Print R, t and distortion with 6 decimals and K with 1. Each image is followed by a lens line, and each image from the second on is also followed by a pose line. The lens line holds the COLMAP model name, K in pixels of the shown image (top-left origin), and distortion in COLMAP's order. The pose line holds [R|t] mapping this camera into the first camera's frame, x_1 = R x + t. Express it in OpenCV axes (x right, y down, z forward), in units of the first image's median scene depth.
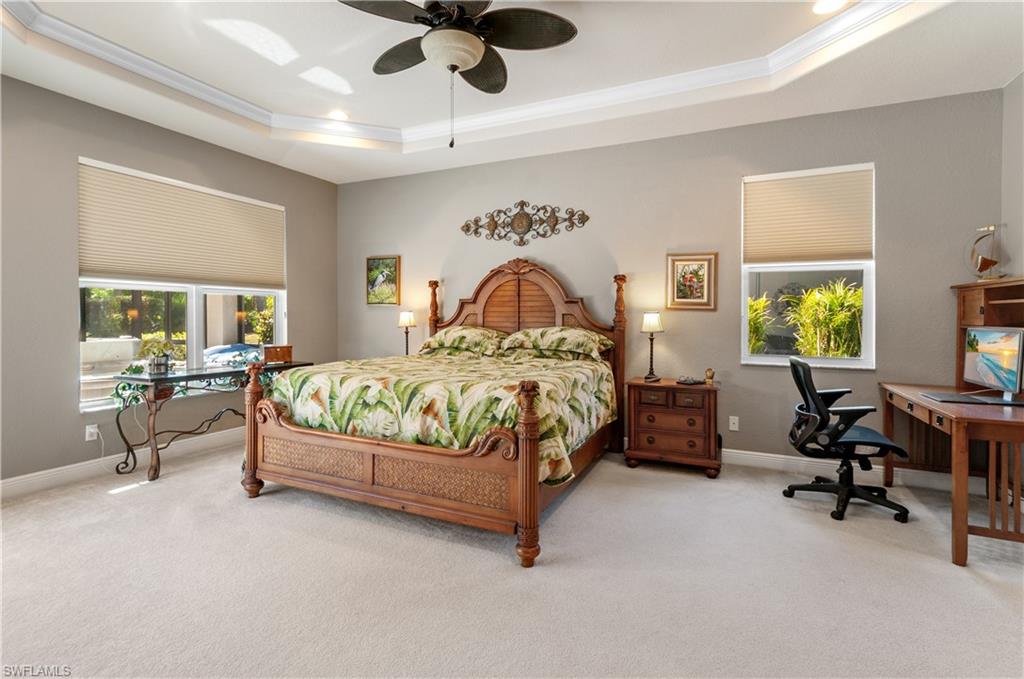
lens RADIAL K [[479.1, 0, 511.9], [0, 479.1, 319.8], [0, 0, 1]] dist [0.000618, 0.000703]
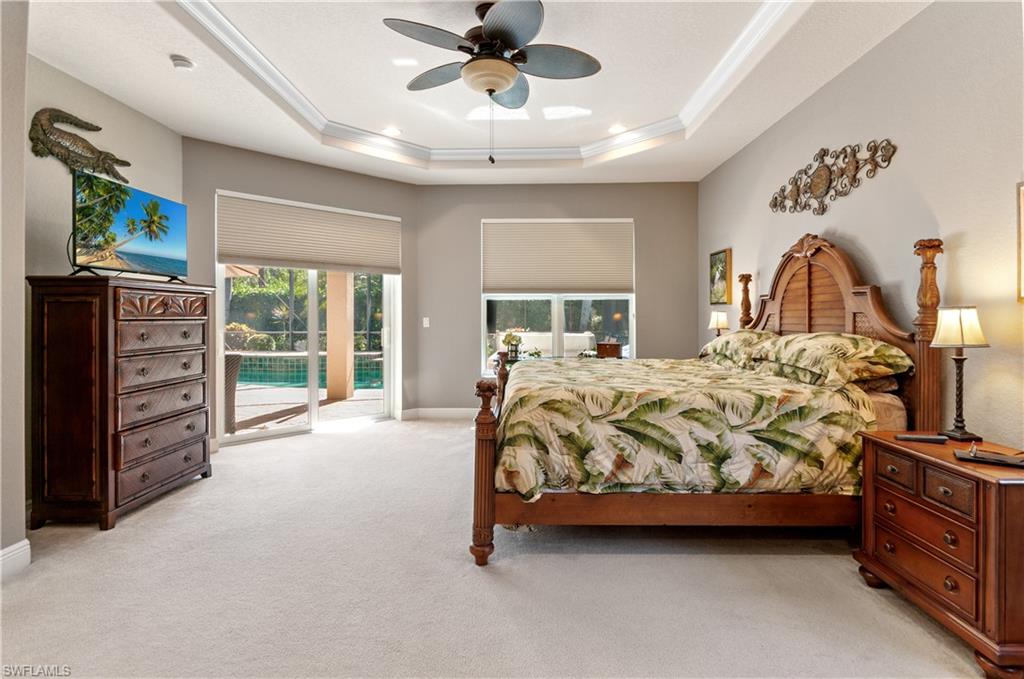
lens RADIAL K [[492.8, 0, 514.8], [0, 492.8, 315.8], [0, 0, 1]] dist [0.000464, 0.000031]
pose [[0.409040, -0.003831, -0.912509, 0.506427], [-0.006463, 0.999954, -0.007095, -0.000505], [0.912494, 0.008800, 0.408996, 0.321096]]
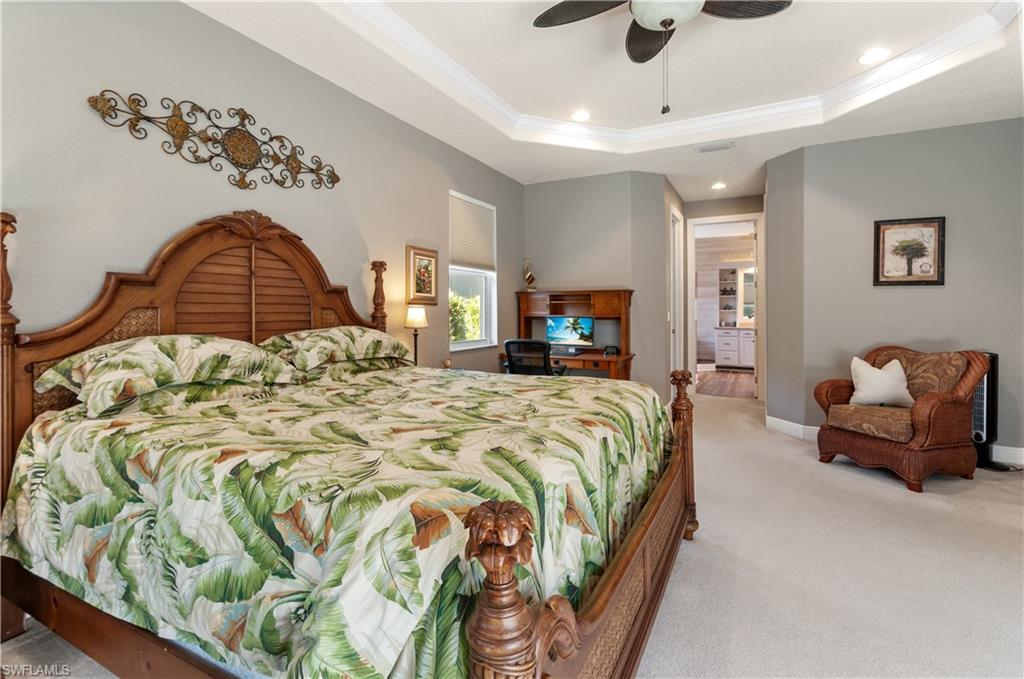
lens RADIAL K [[472.3, 0, 514.3], [0, 472.3, 303.4], [0, 0, 1]] dist [0.001729, 0.000251]
pose [[0.041908, 0.009343, 0.999078, -0.547326], [0.008024, 0.999921, -0.009688, -0.009863], [-0.999089, 0.008422, 0.041830, 0.680702]]
